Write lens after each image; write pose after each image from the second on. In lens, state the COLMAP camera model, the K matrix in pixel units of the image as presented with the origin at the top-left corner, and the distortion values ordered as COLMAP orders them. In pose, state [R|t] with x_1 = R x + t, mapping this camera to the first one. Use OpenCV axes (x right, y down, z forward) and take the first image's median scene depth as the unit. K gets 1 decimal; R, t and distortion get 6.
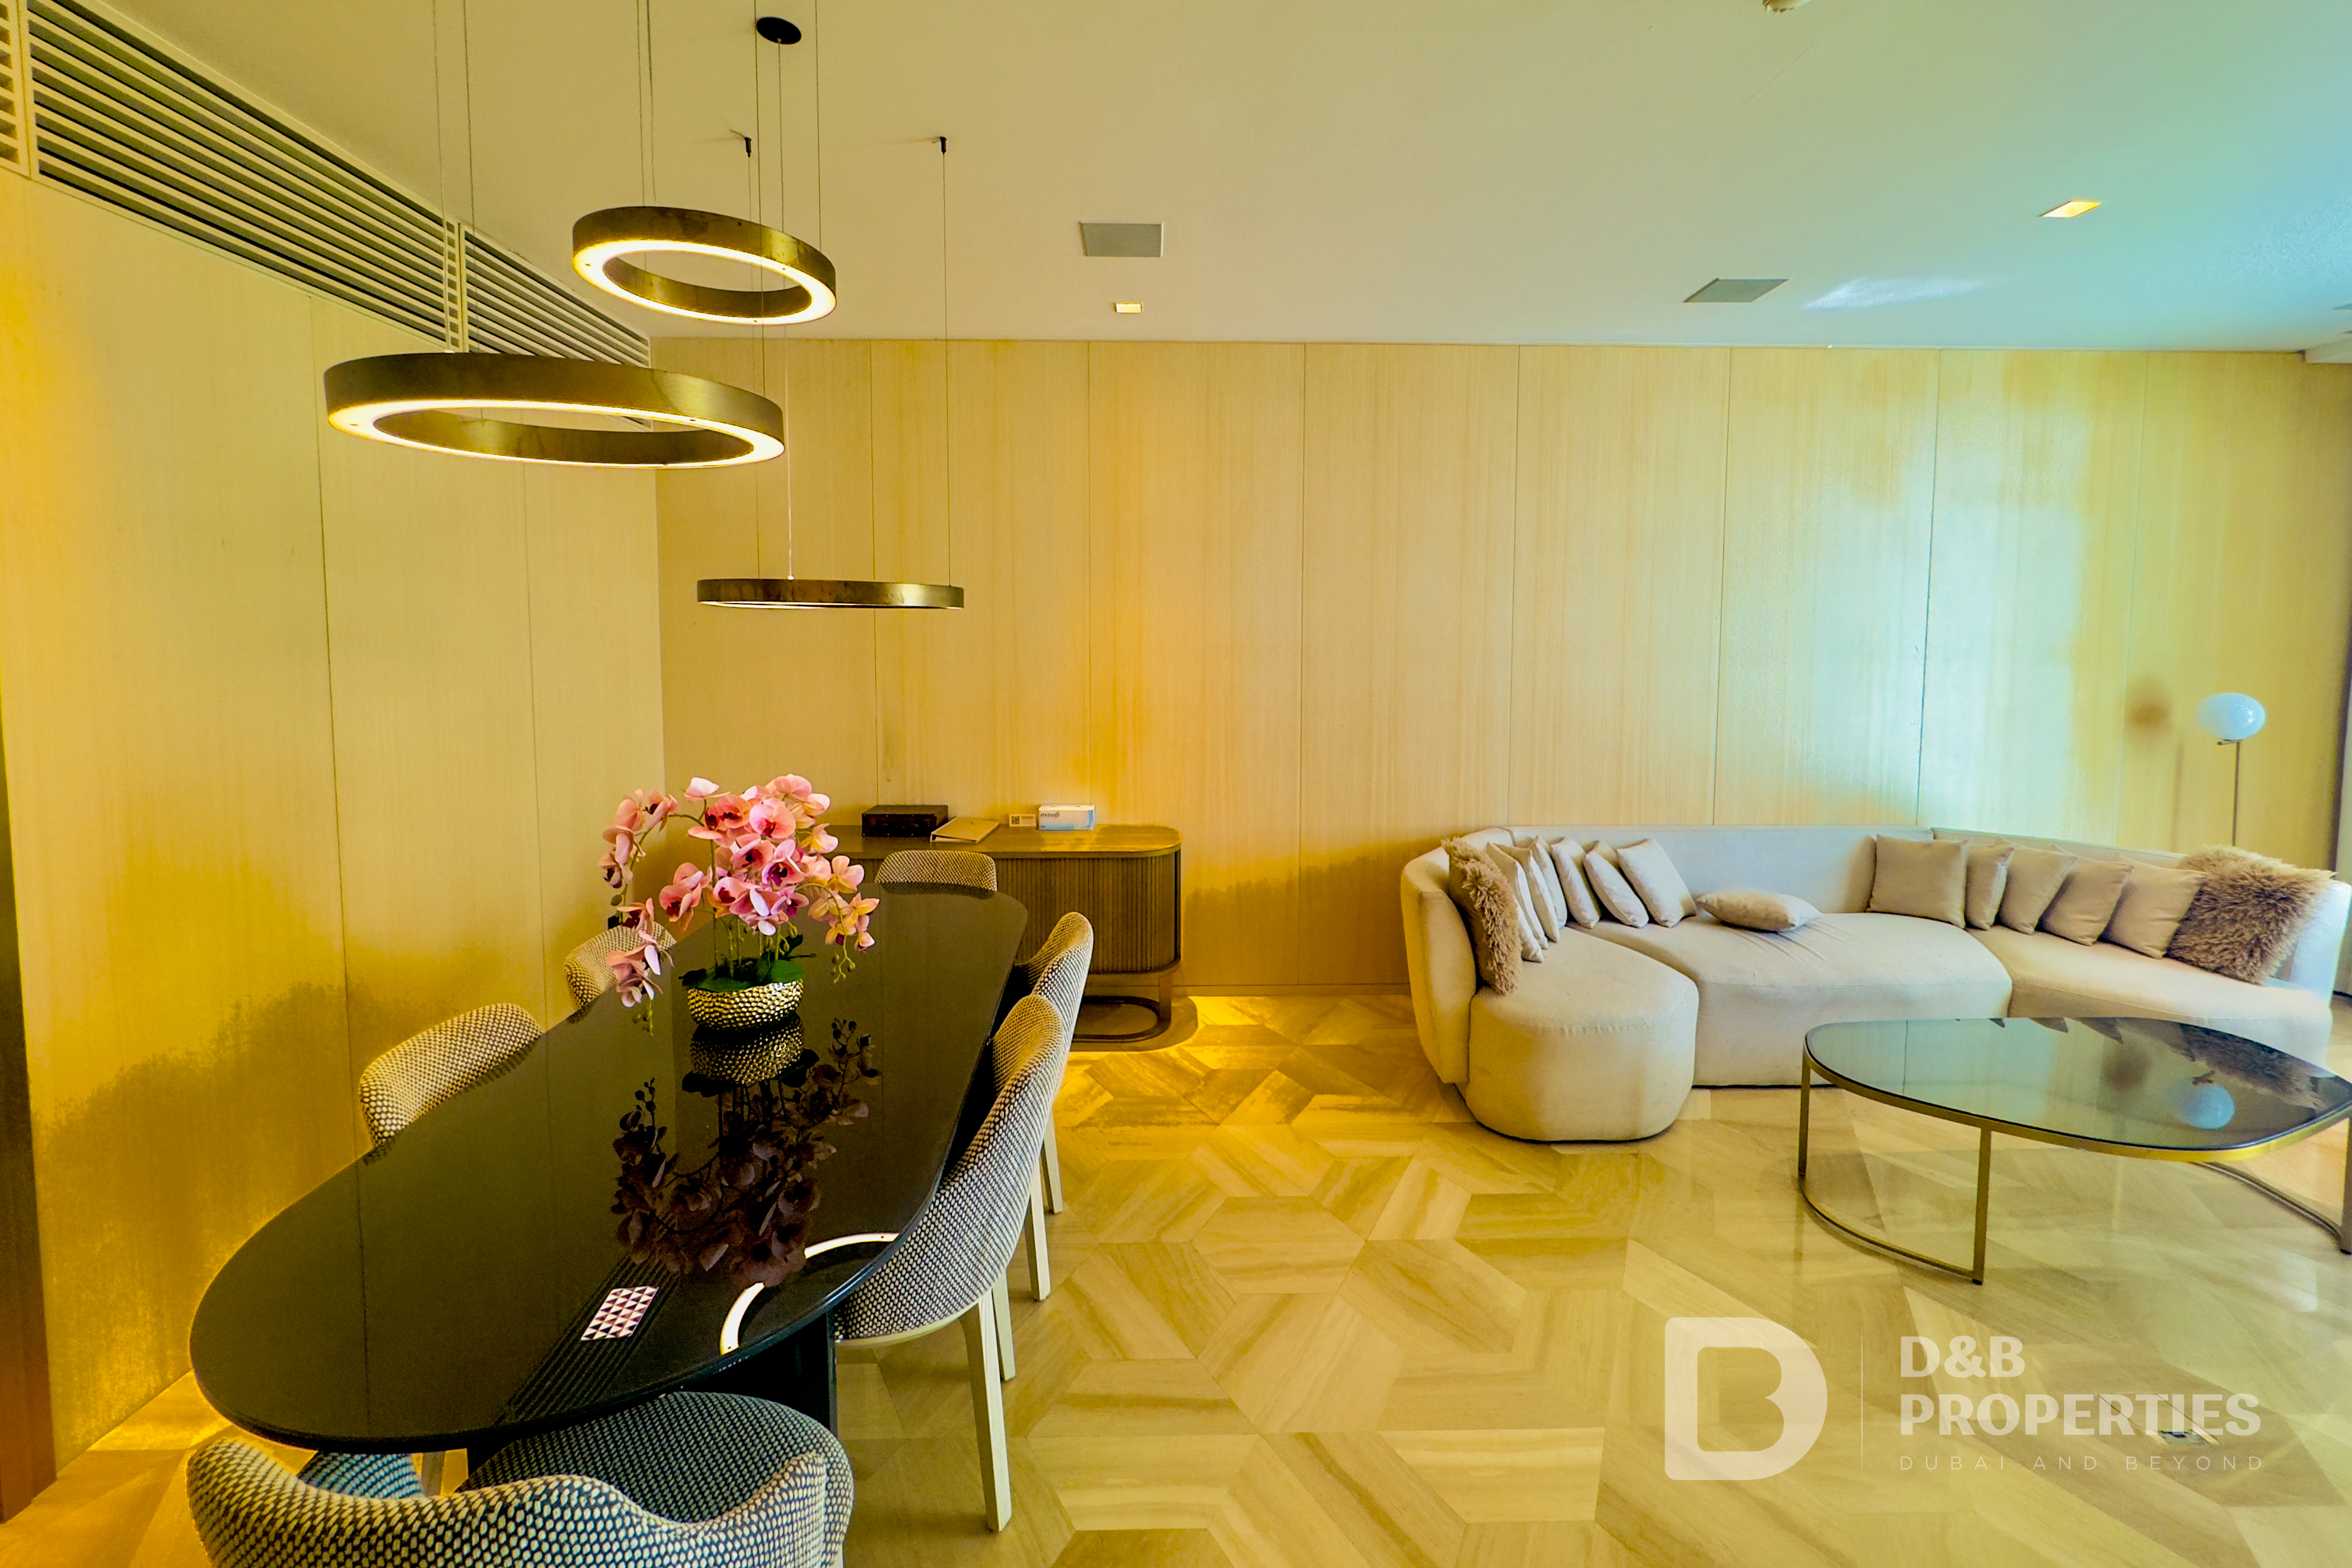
lens RADIAL K [[950.1, 0, 1178.4], [0, 950.1, 703.1], [0, 0, 1]] dist [-0.000774, -0.000150]
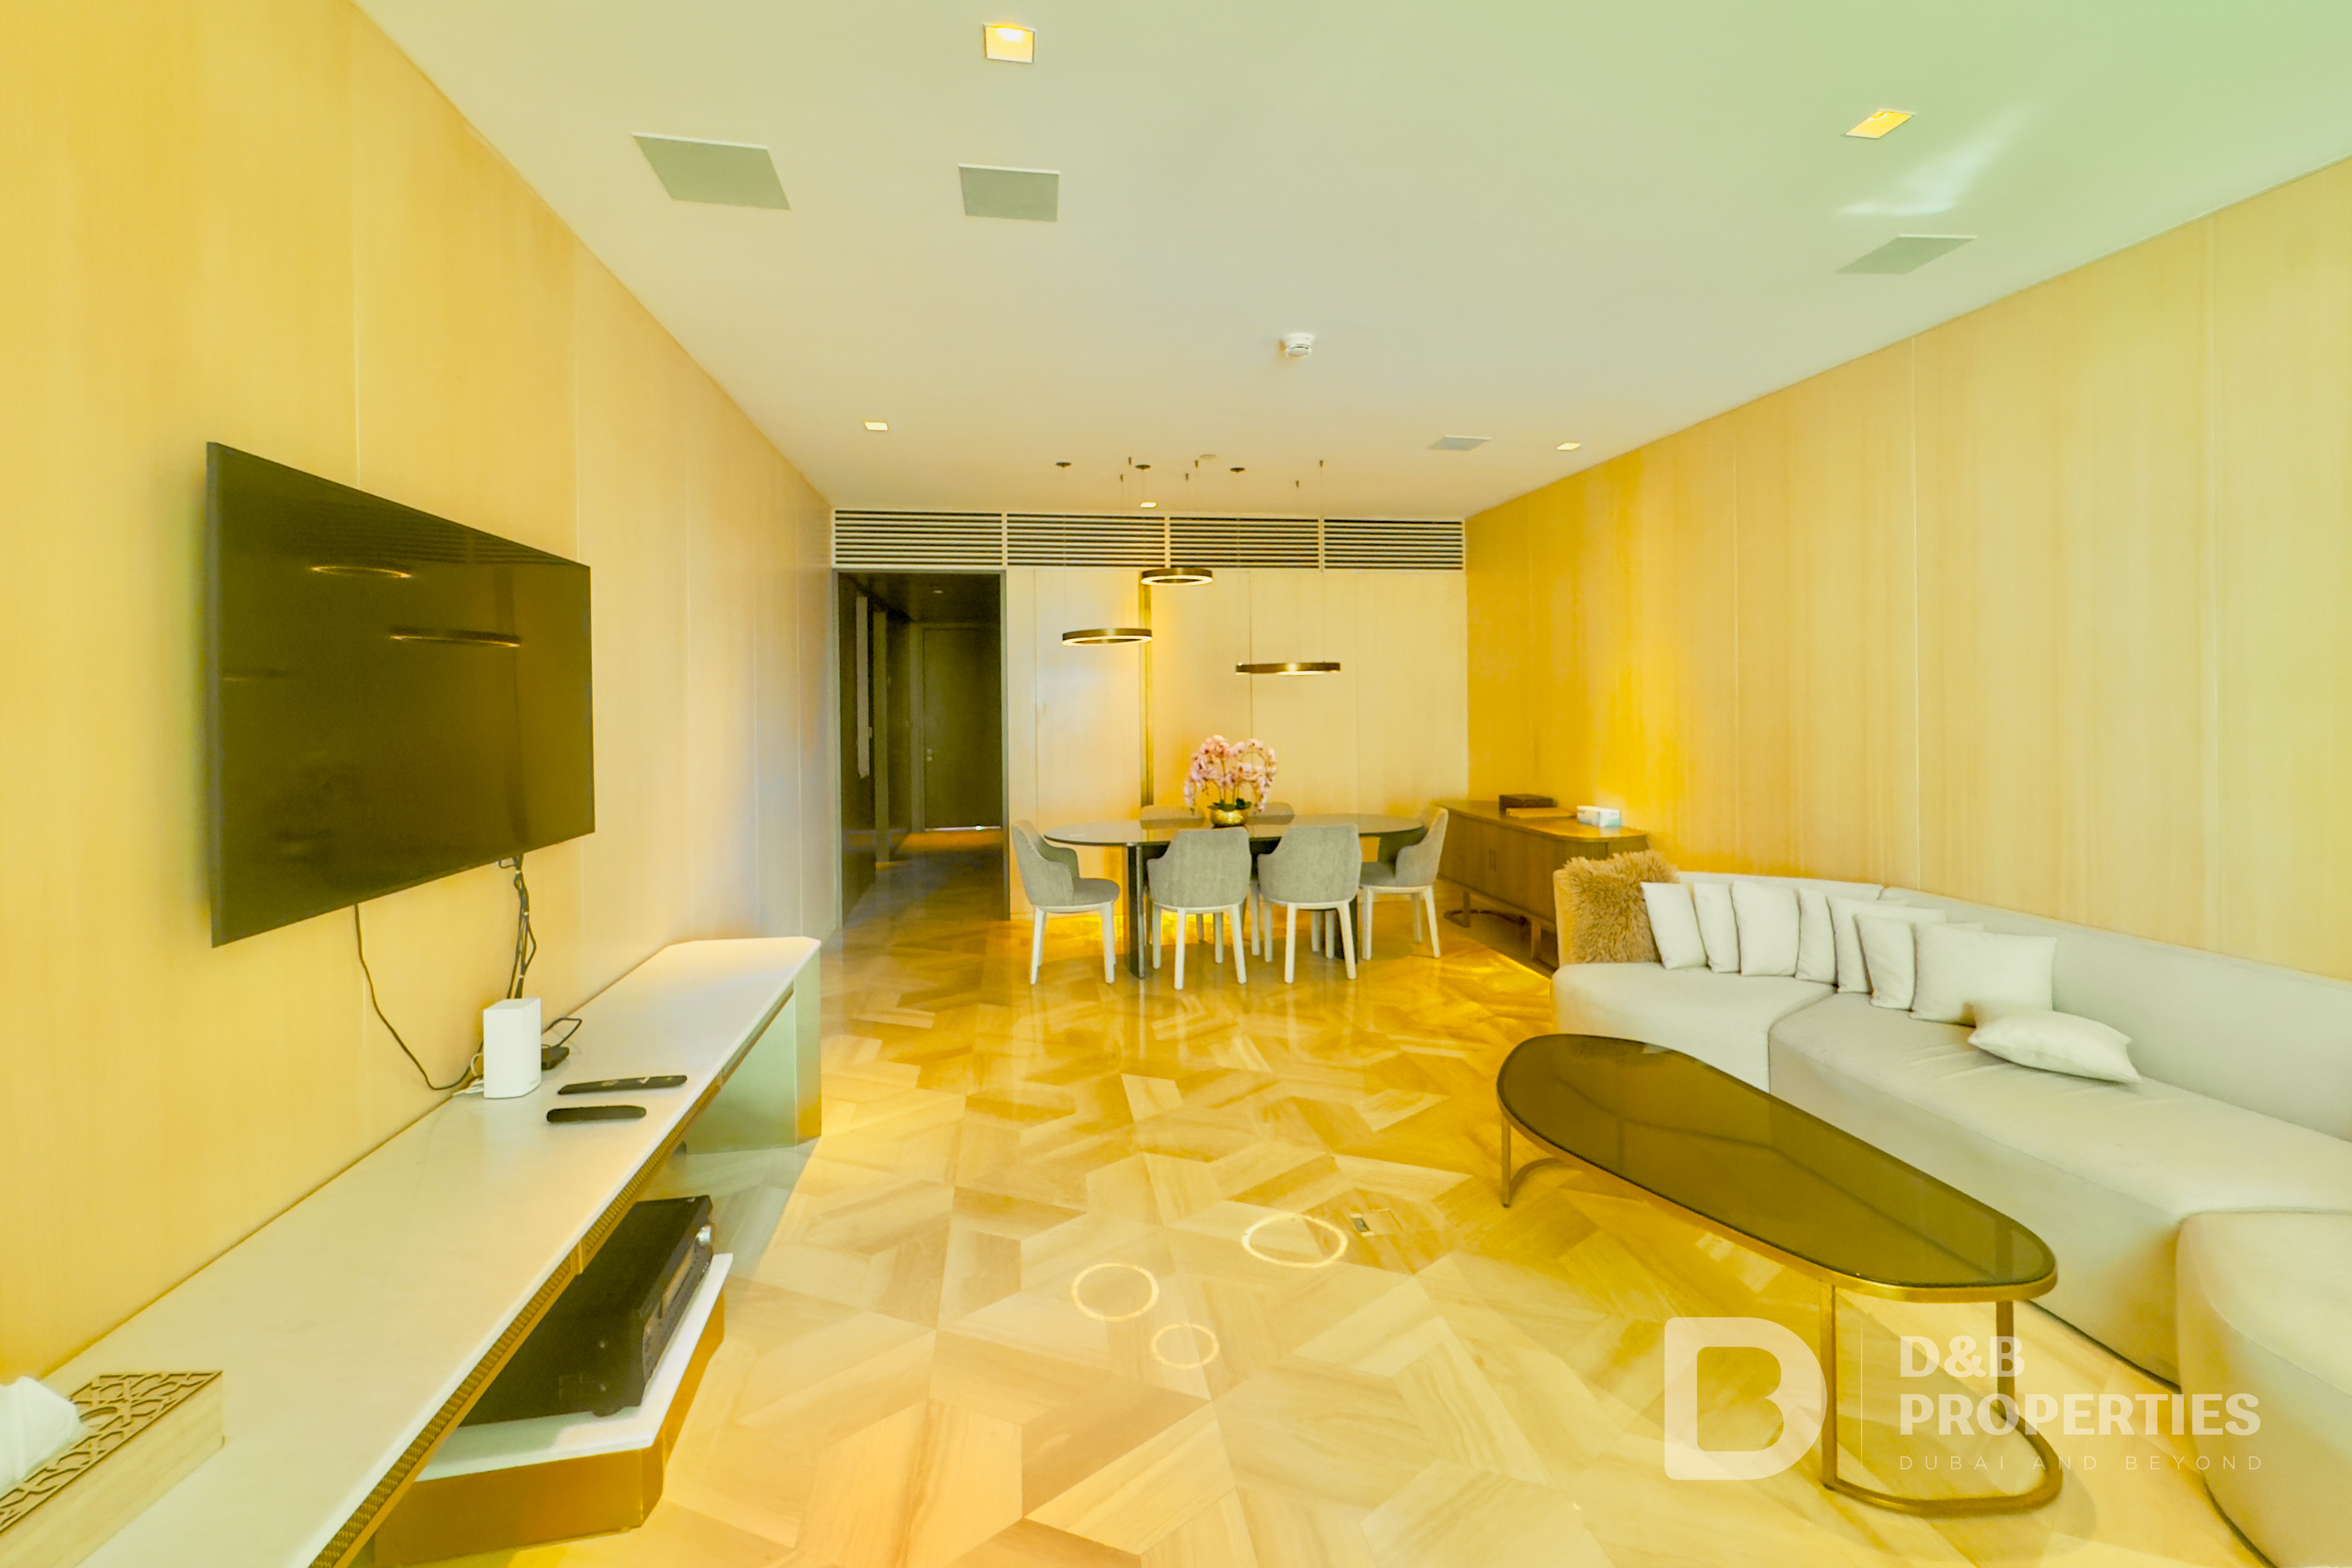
lens RADIAL K [[969.0, 0, 1177.5], [0, 969.0, 688.7], [0, 0, 1]] dist [-0.000476, -0.000116]
pose [[0.145713, -0.011786, -0.989257, 1.393854], [-0.055904, 0.998233, -0.020127, 0.003586], [0.987746, 0.058237, 0.144796, 0.260515]]
